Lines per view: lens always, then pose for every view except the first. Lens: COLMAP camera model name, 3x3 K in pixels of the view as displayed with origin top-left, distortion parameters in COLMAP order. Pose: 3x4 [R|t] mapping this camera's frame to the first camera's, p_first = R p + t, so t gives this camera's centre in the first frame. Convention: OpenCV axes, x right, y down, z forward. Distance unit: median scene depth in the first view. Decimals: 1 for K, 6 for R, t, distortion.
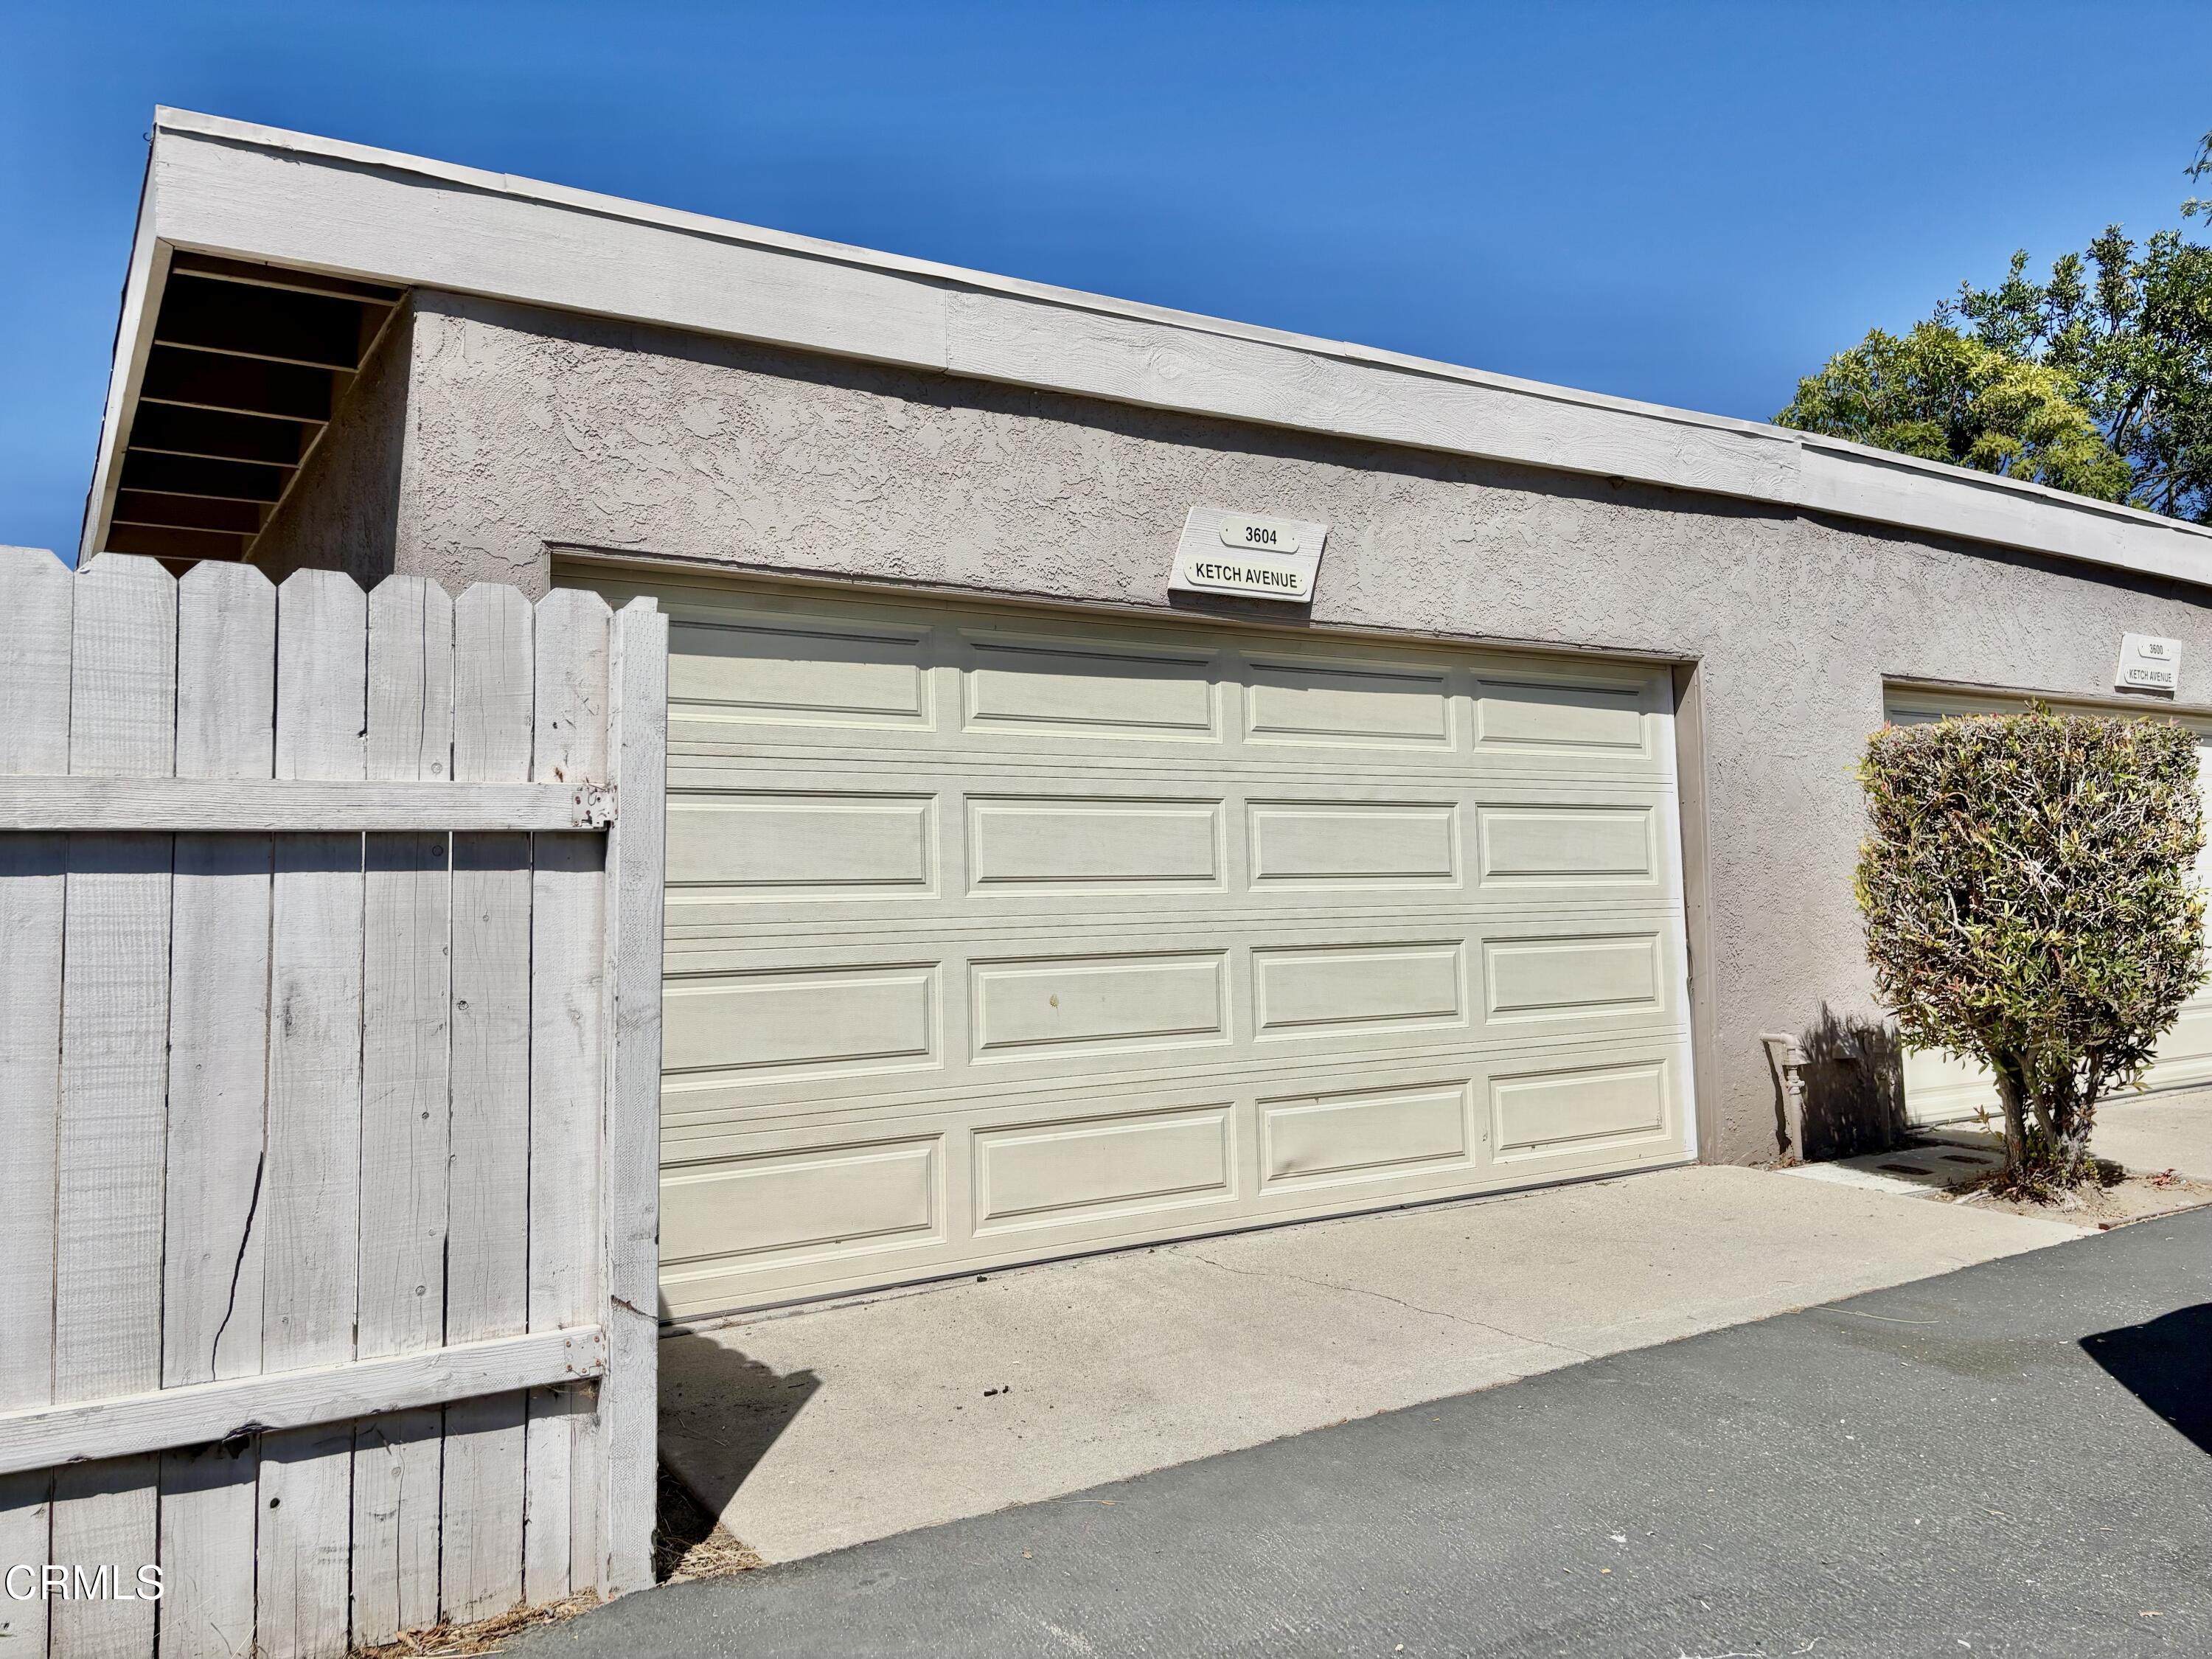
lens RADIAL K [[1659.1, 0, 1098.6], [0, 1659.1, 852.7], [0, 0, 1]] dist [0.138448, -0.170733]
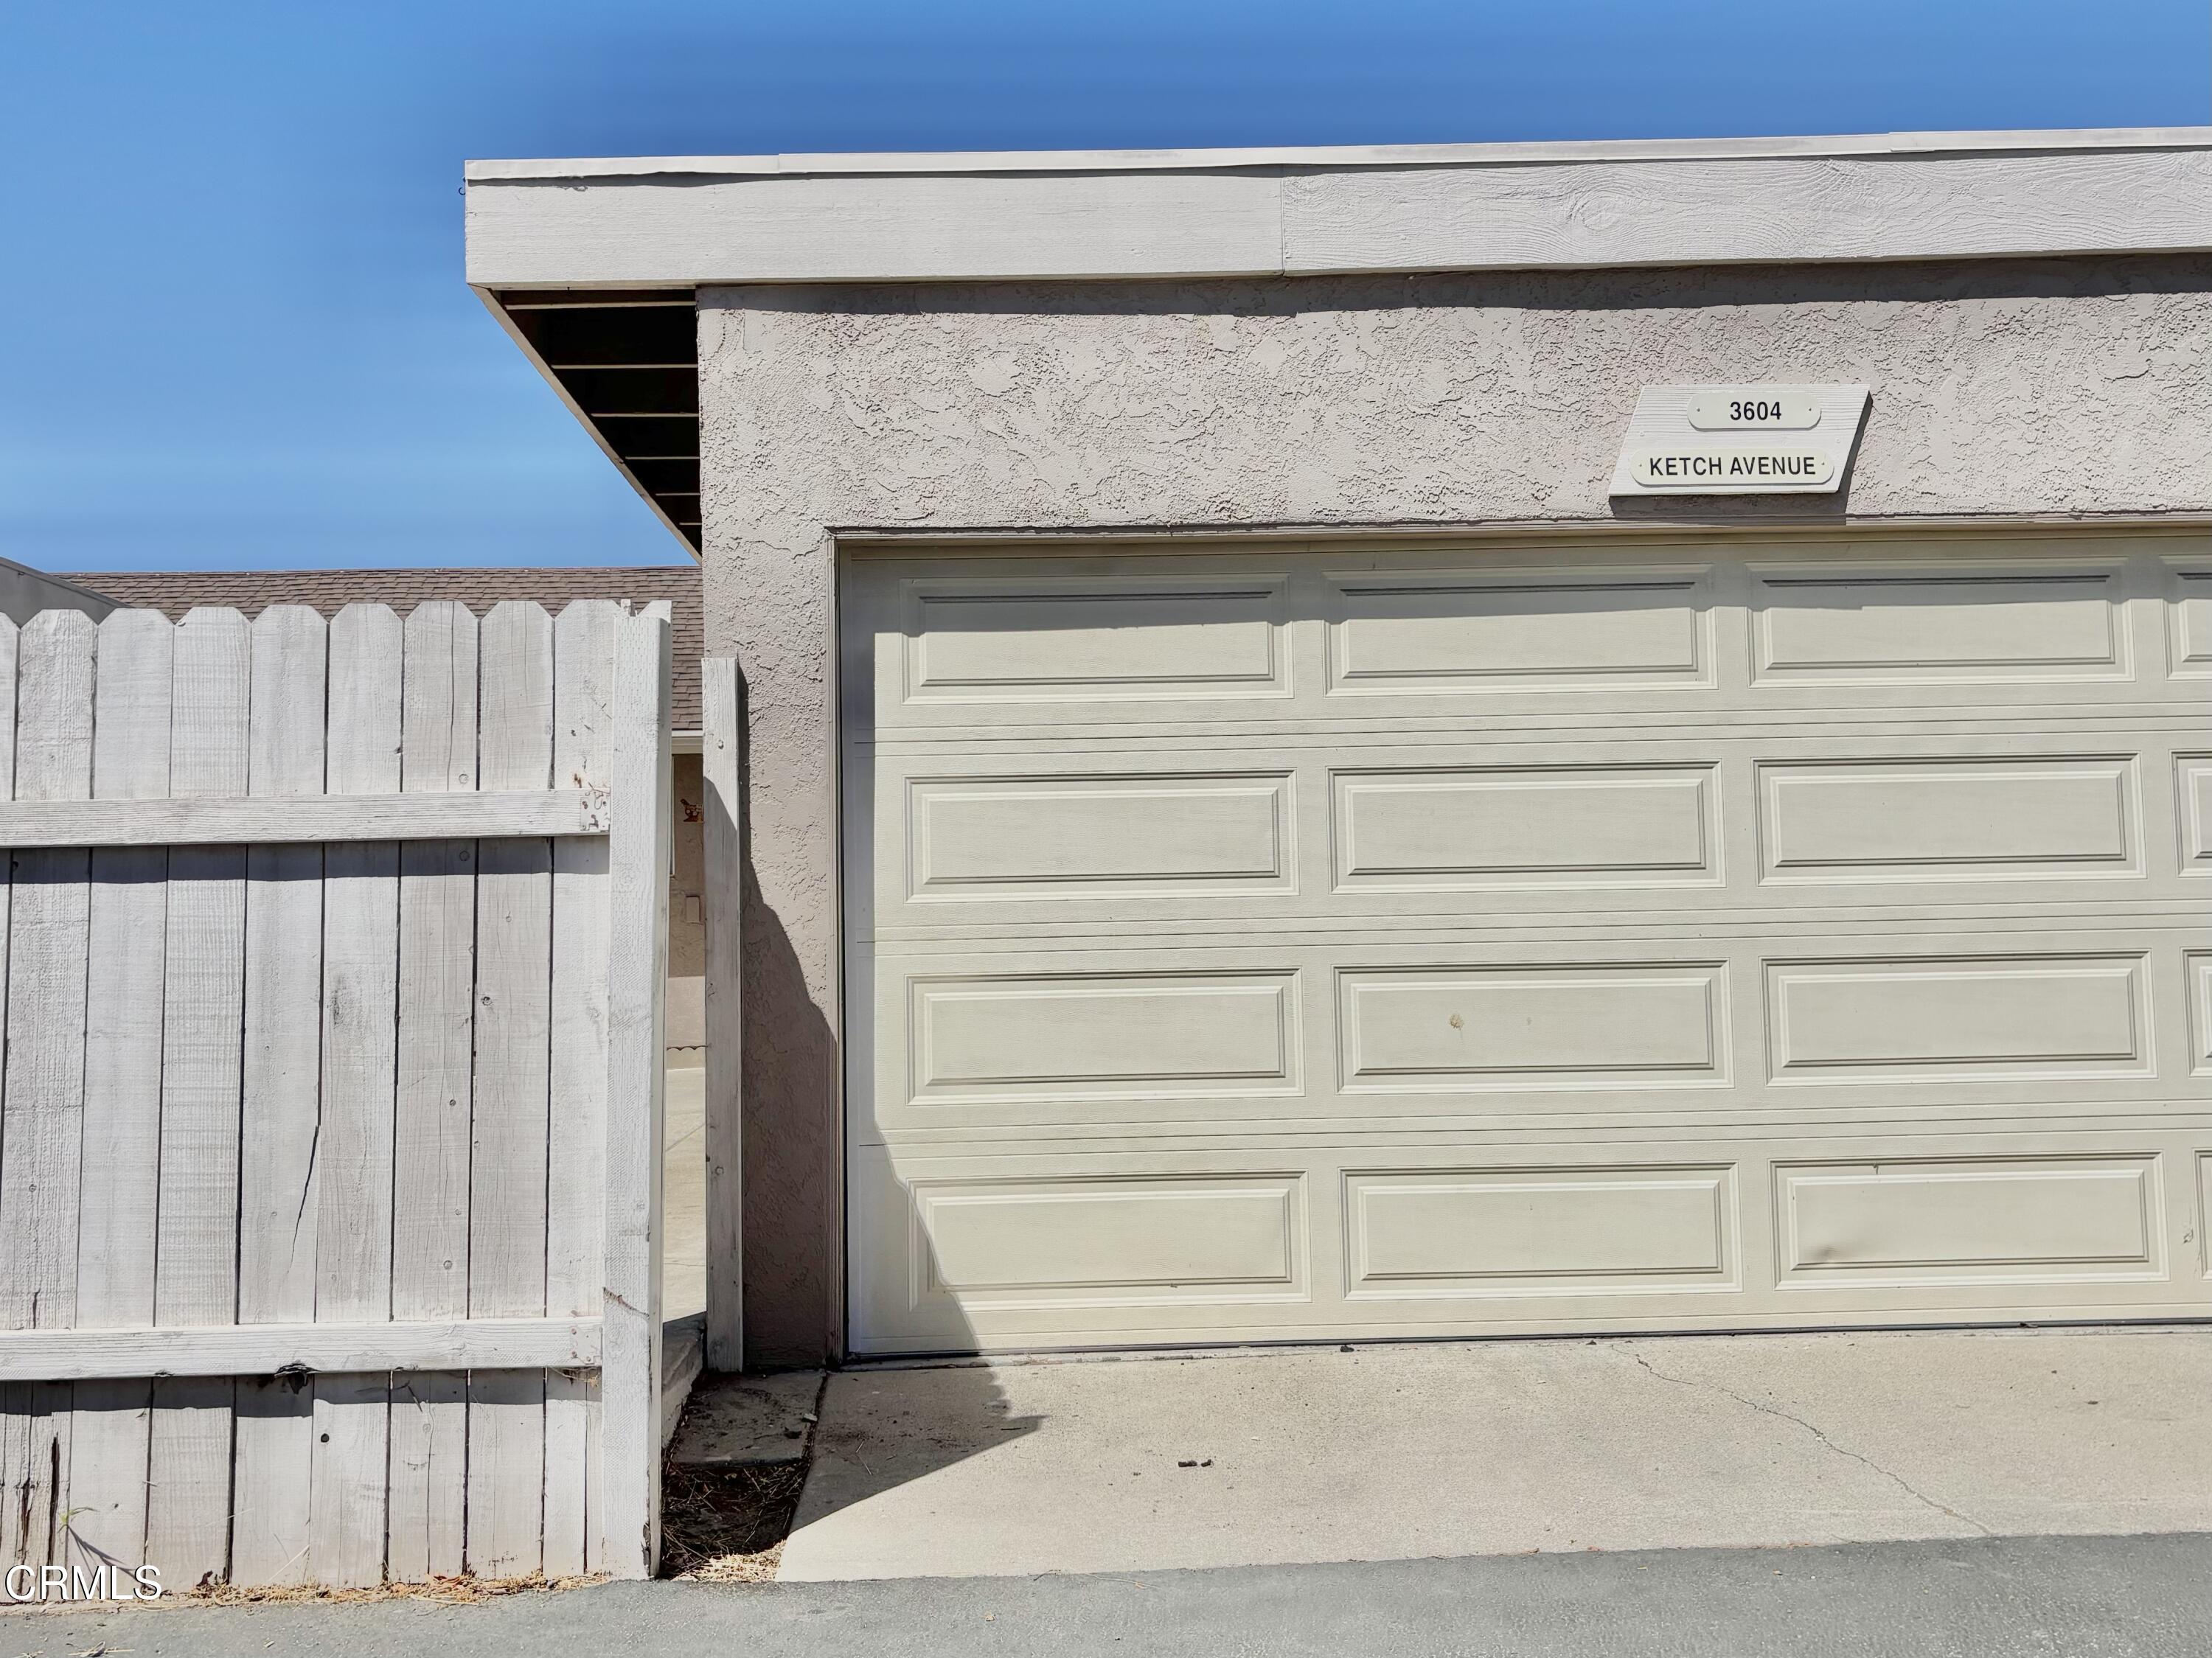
lens RADIAL K [[2124.6, 0, 1106.0], [0, 2124.6, 829.0], [0, 0, 1]] dist [0.189942, -0.482345]
pose [[0.866737, -0.017543, -0.498456, 0.389956], [0.017811, 0.999832, -0.004220, -0.003178], [0.498447, -0.005220, 0.866905, 0.011770]]
